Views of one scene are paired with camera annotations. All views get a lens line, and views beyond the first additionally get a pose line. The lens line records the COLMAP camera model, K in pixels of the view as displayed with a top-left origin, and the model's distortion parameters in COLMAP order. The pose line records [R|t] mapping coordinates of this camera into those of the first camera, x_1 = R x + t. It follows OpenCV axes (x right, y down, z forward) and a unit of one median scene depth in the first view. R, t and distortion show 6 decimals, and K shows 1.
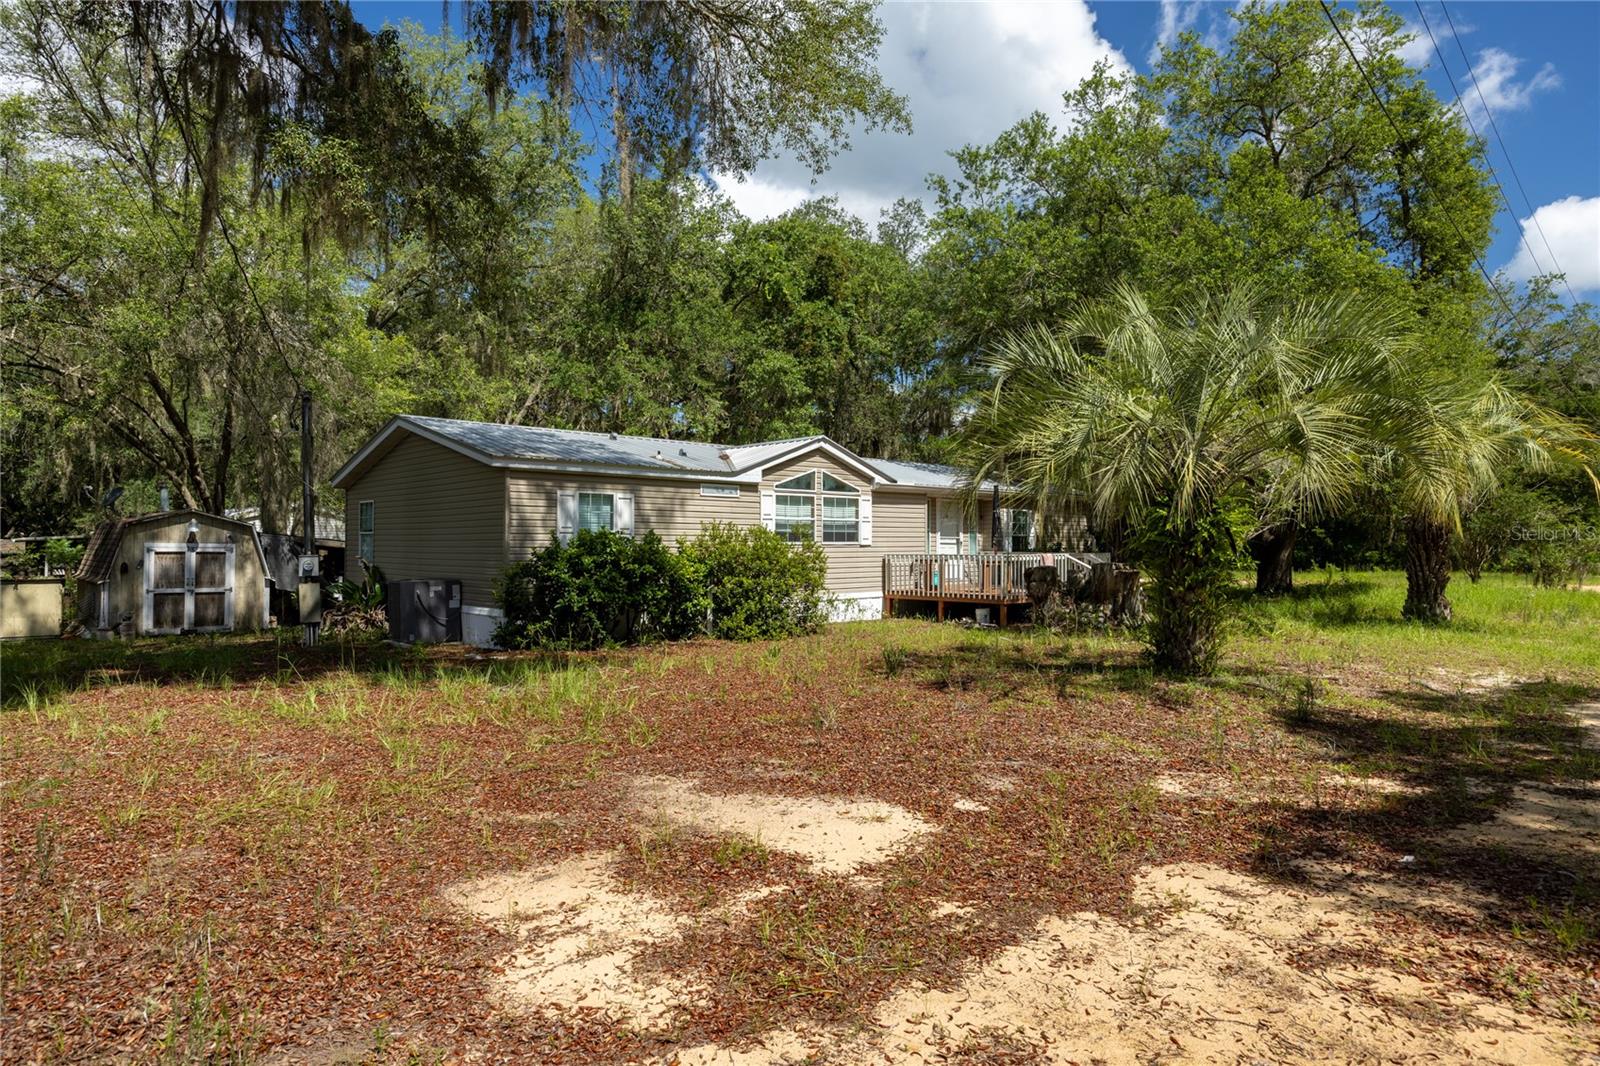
lens RADIAL K [[972.5, 0, 796.0], [0, 972.5, 533.5], [0, 0, 1]] dist [-0.008743, -0.001696]
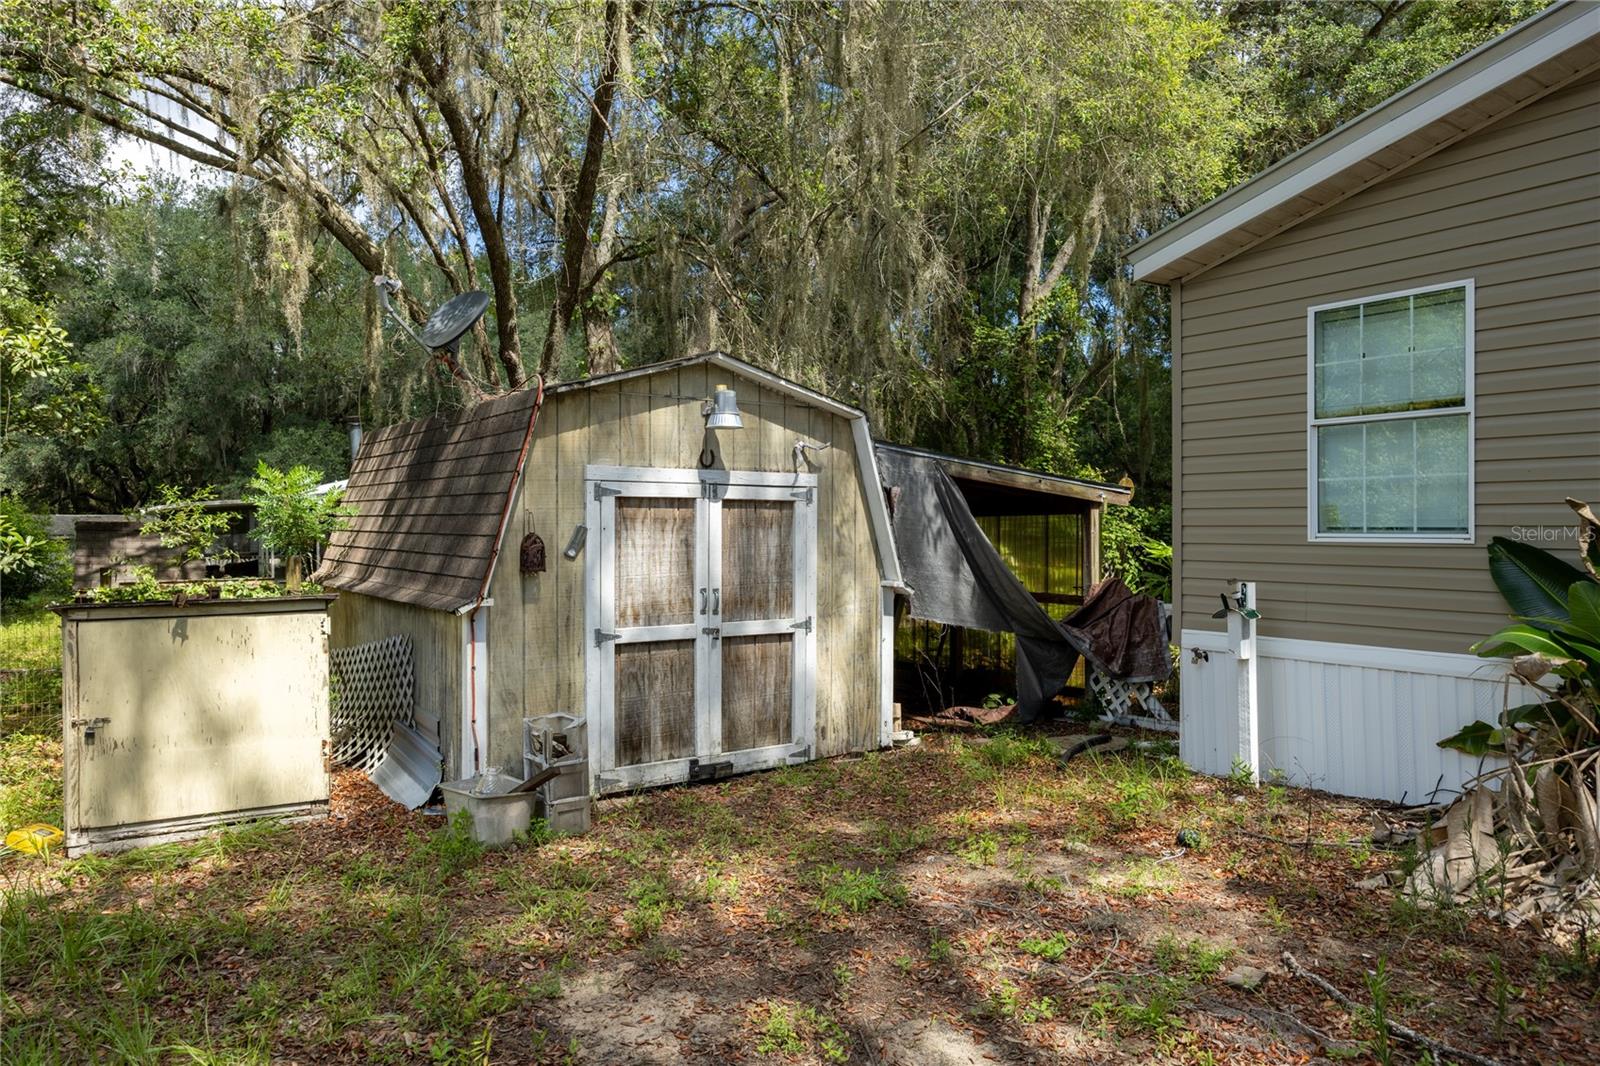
lens RADIAL K [[1069.1, 0, 801.9], [0, 1069.1, 533.1], [0, 0, 1]] dist [0.001802, 0.000308]
pose [[0.992207, -0.001799, -0.124591, -0.555403], [0.003768, 0.999872, 0.015573, 0.024388], [0.124547, -0.015922, 0.992086, 0.679231]]
